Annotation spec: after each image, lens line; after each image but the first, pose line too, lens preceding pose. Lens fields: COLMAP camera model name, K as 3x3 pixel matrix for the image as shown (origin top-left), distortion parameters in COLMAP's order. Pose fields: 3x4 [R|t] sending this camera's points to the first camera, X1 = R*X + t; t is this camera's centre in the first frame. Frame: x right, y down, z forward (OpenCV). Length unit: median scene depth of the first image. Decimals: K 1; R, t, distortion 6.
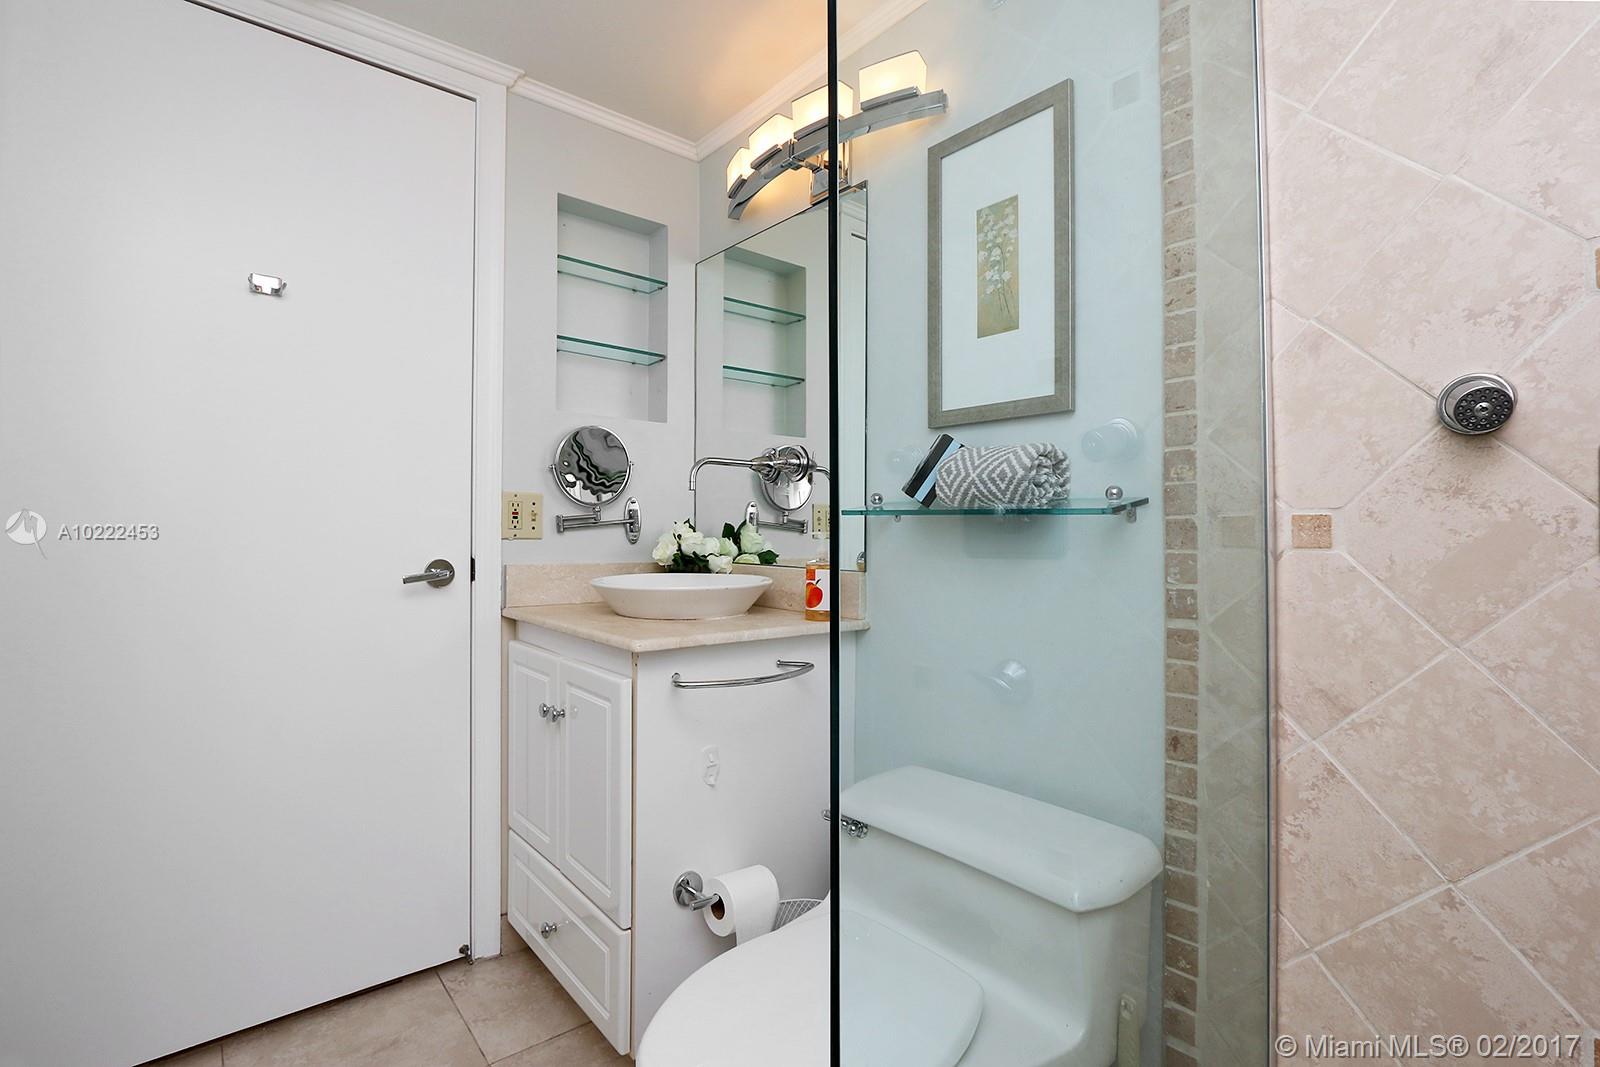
lens RADIAL K [[767.1, 0, 794.7], [0, 767.1, 529.8], [0, 0, 1]] dist [-0.025452, 0.006754]
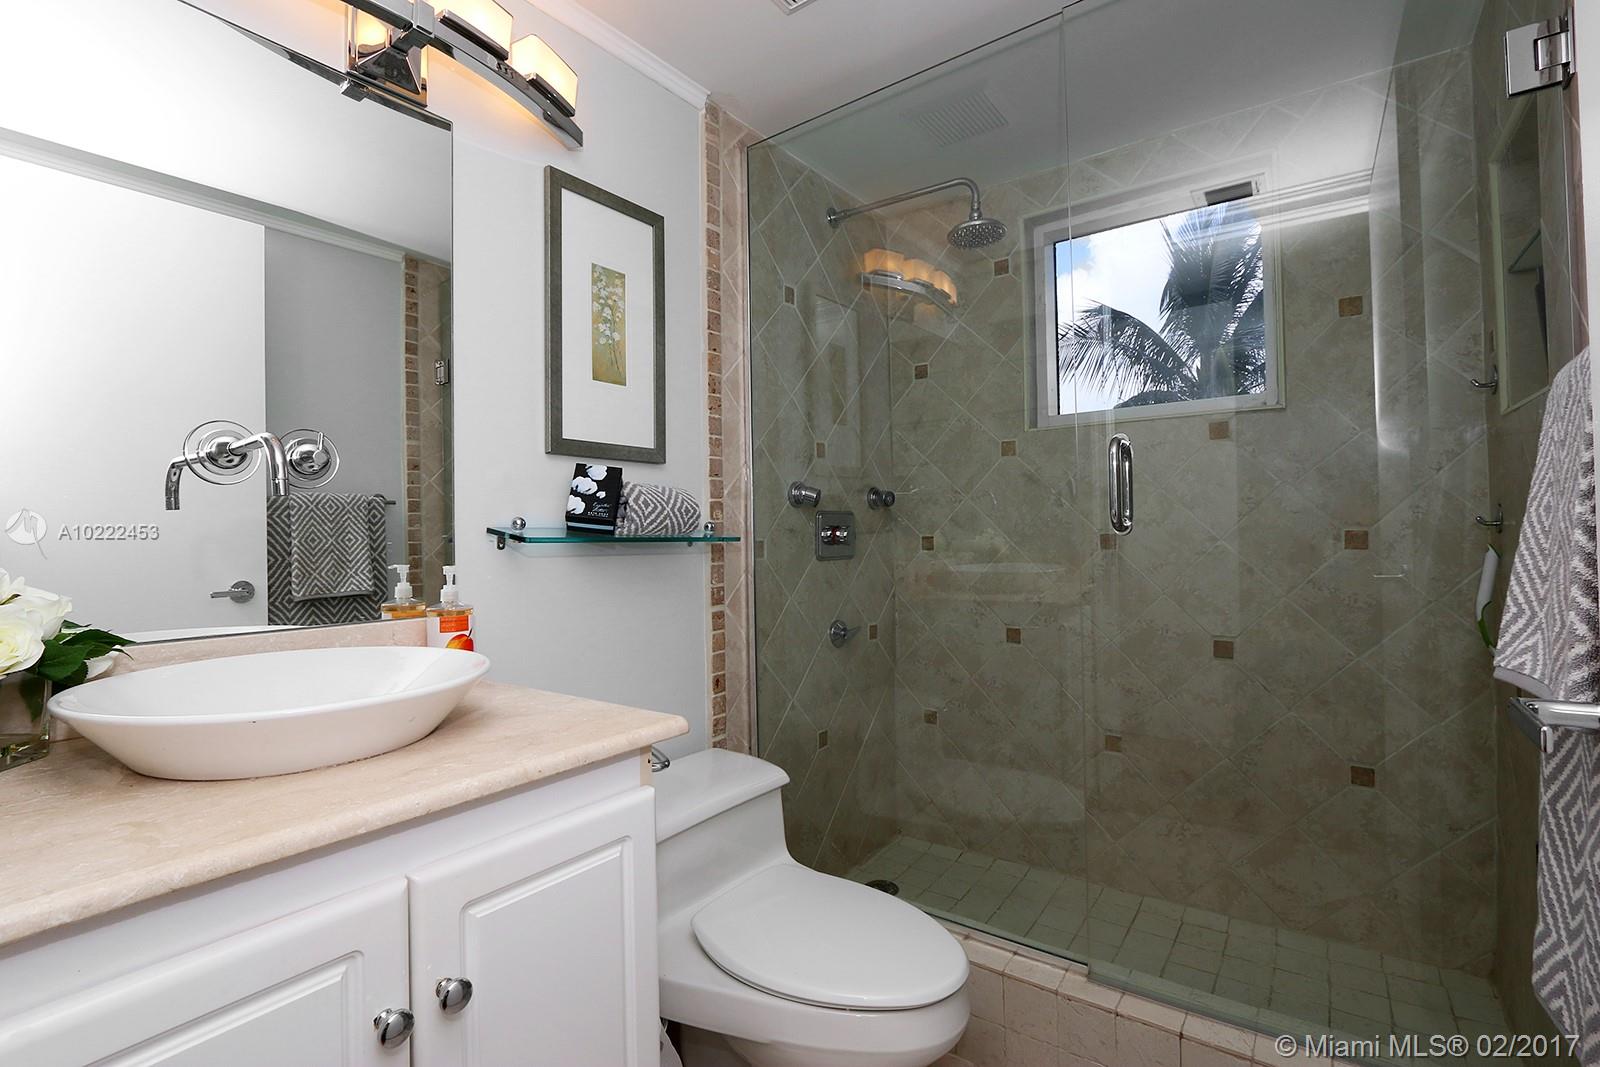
lens RADIAL K [[767.1, 0, 794.7], [0, 767.1, 529.8], [0, 0, 1]] dist [-0.025452, 0.006754]
pose [[-0.260095, 0.005729, 0.965566, -0.982243], [0.014058, 0.999899, -0.002146, -0.033224], [-0.965481, 0.013015, -0.260149, 1.114503]]
